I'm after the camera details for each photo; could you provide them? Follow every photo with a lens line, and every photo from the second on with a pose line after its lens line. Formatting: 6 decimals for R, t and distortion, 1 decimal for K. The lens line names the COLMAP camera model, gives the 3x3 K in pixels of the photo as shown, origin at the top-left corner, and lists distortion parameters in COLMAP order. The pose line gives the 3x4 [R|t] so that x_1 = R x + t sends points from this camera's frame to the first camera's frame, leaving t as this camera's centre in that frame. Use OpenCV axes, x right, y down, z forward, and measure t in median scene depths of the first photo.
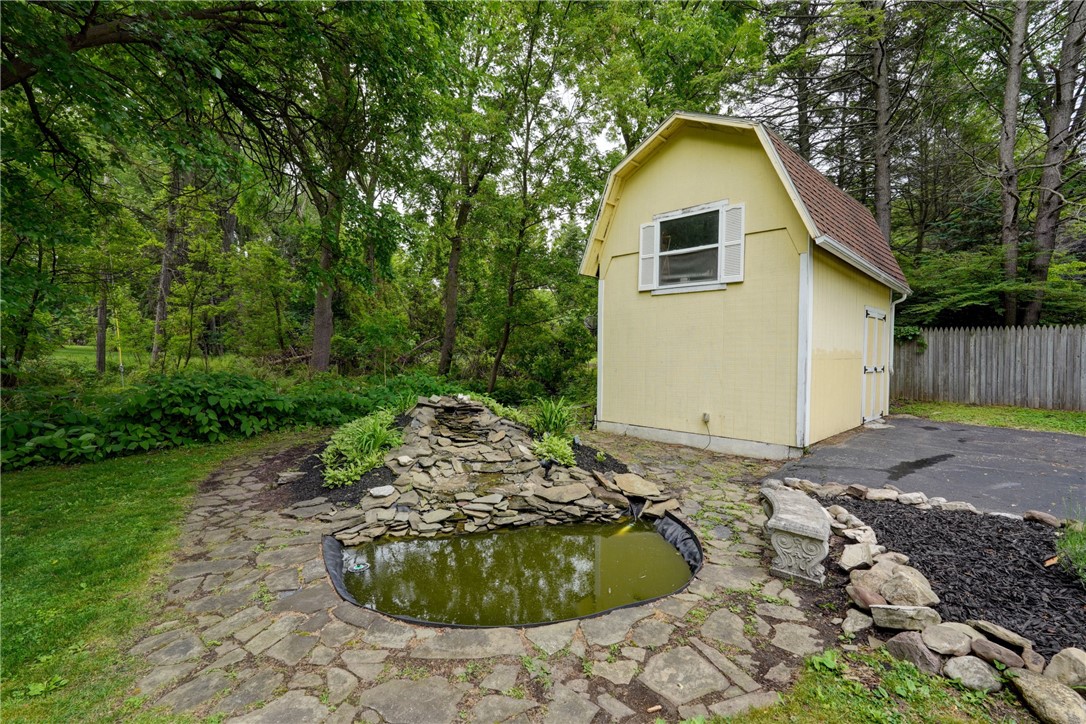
lens RADIAL K [[482.0, 0, 543.0], [0, 482.0, 362.0], [0, 0, 1]] dist [0.001807, 0.000287]
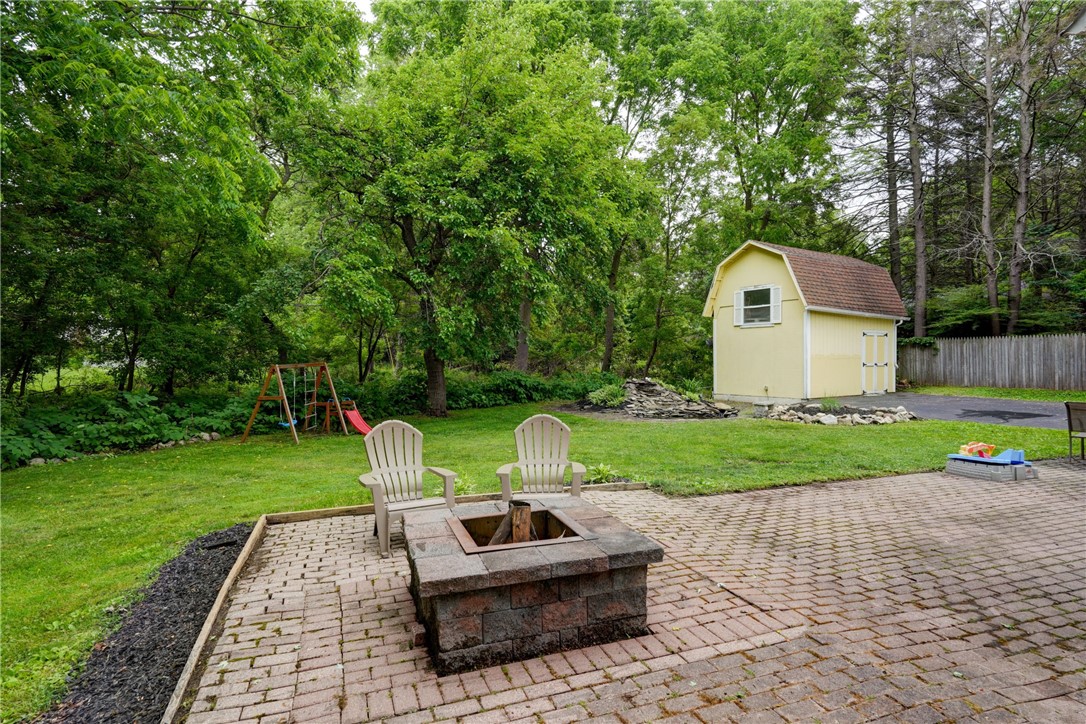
lens RADIAL K [[574.0, 0, 543.0], [0, 574.0, 362.0], [0, 0, 1]] dist [-0.000078, 0.000018]
pose [[0.975966, -0.014563, -0.217435, -0.054097], [0.011132, 0.999794, -0.016996, 0.031253], [0.217637, 0.014167, 0.975927, -1.476001]]
